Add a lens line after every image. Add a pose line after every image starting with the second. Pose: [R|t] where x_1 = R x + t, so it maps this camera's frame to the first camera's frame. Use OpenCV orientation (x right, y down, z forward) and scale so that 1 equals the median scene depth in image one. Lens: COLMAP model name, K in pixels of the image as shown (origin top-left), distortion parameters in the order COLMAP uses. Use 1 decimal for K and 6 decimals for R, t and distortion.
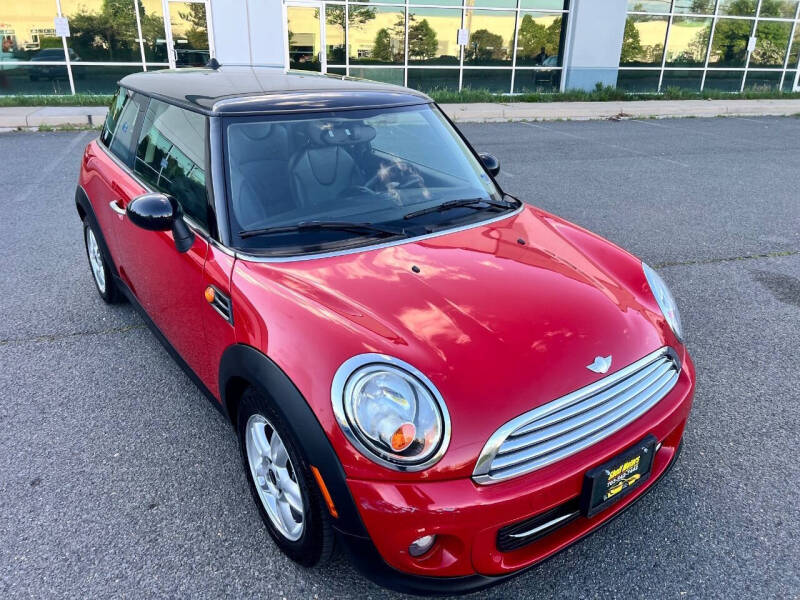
lens RADIAL K [[609.9, 0, 396.8], [0, 609.9, 303.0], [0, 0, 1]] dist [0.006364, 0.001588]
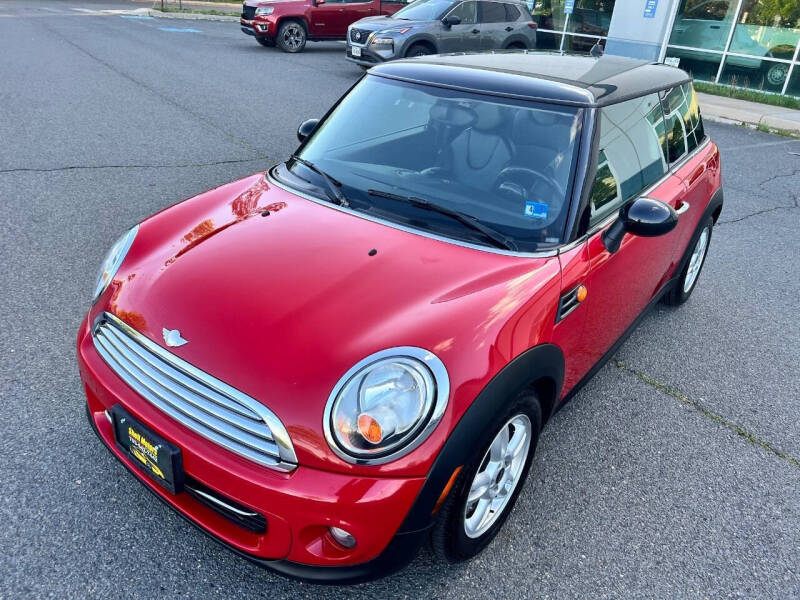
lens RADIAL K [[611.1, 0, 391.9], [0, 611.1, 295.6], [0, 0, 1]] dist [0.008178, -0.008565]
pose [[0.281193, 0.425807, -0.860011, 0.579203], [-0.439936, 0.853650, 0.278814, -0.177404], [0.852870, 0.299949, 0.427369, 0.403587]]
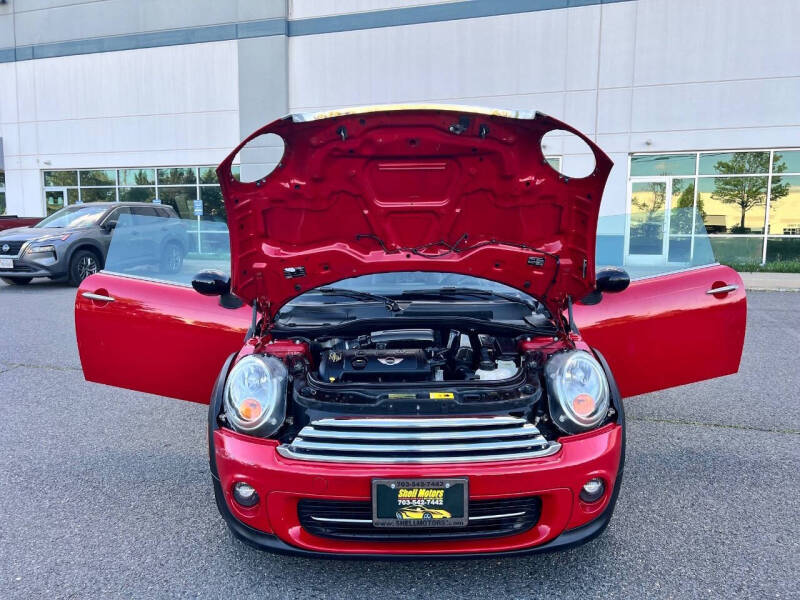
lens RADIAL K [[607.9, 0, 395.6], [0, 607.9, 297.4], [0, 0, 1]] dist [0.004882, -0.008160]
pose [[0.805795, 0.054590, -0.589673, 0.454535], [-0.219223, 0.952499, -0.211392, 0.082813], [0.550123, 0.299608, 0.779487, 0.009108]]
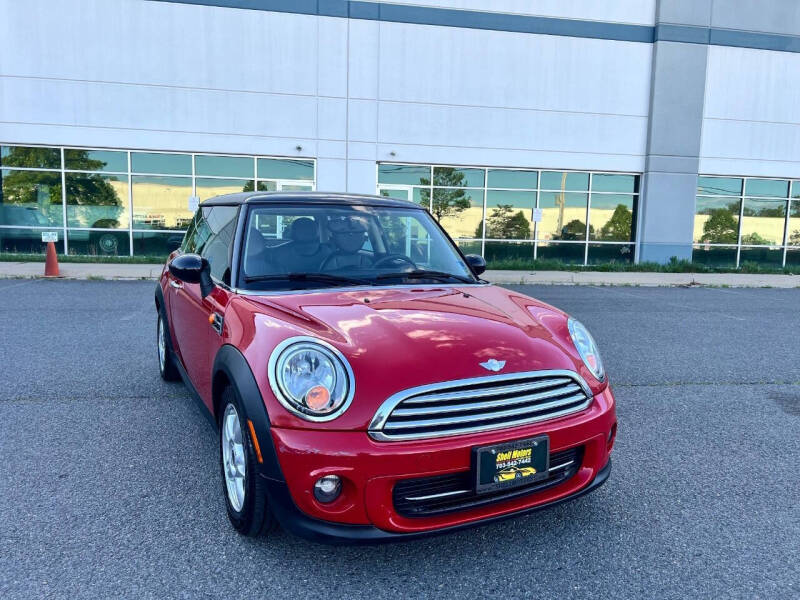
lens RADIAL K [[610.2, 0, 402.0], [0, 610.2, 303.0], [0, 0, 1]] dist [0.007474, 0.001450]
pose [[0.988216, 0.025339, -0.150954, 0.156167], [-0.067249, 0.957796, -0.279473, 0.157131], [0.137502, 0.286331, 0.948213, -0.102527]]
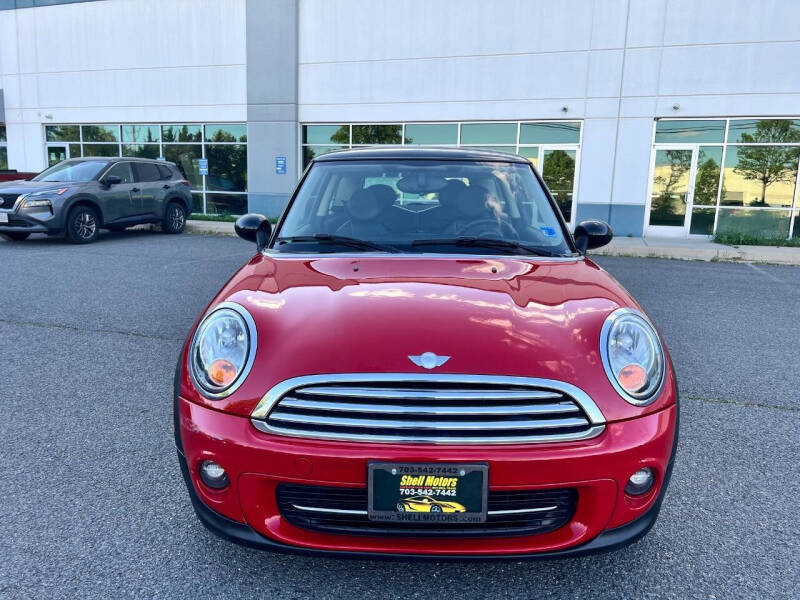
lens RADIAL K [[606.5, 0, 399.4], [0, 606.5, 301.6], [0, 0, 1]] dist [0.039522, -0.053671]
pose [[0.798523, 0.108186, -0.592163, 0.392551], [-0.245229, 0.956852, -0.155875, 0.079819], [0.549749, 0.269685, 0.790598, 0.101738]]
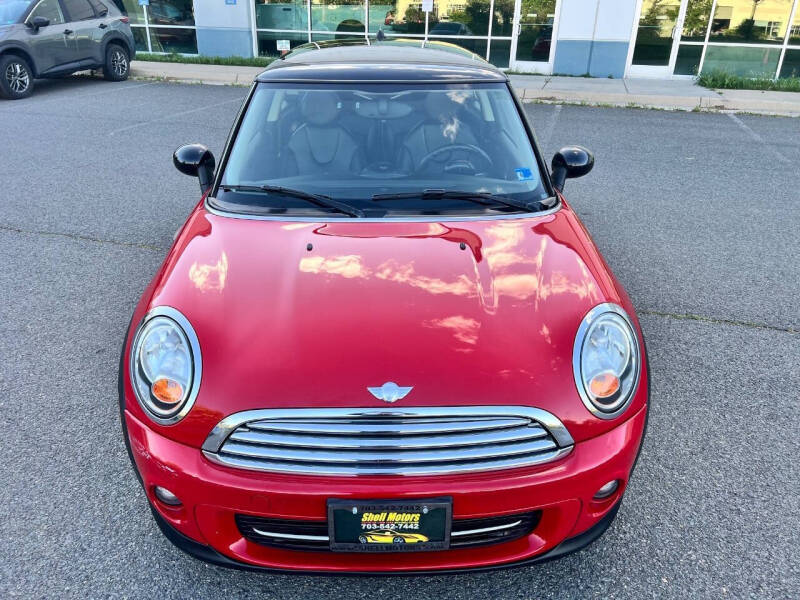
lens RADIAL K [[611.1, 0, 391.9], [0, 611.1, 295.6], [0, 0, 1]] dist [0.008178, -0.008565]
pose [[0.821712, 0.238677, -0.517516, 0.351695], [-0.225617, 0.970125, 0.089185, -0.051265], [0.523341, 0.043476, 0.851013, 0.122557]]
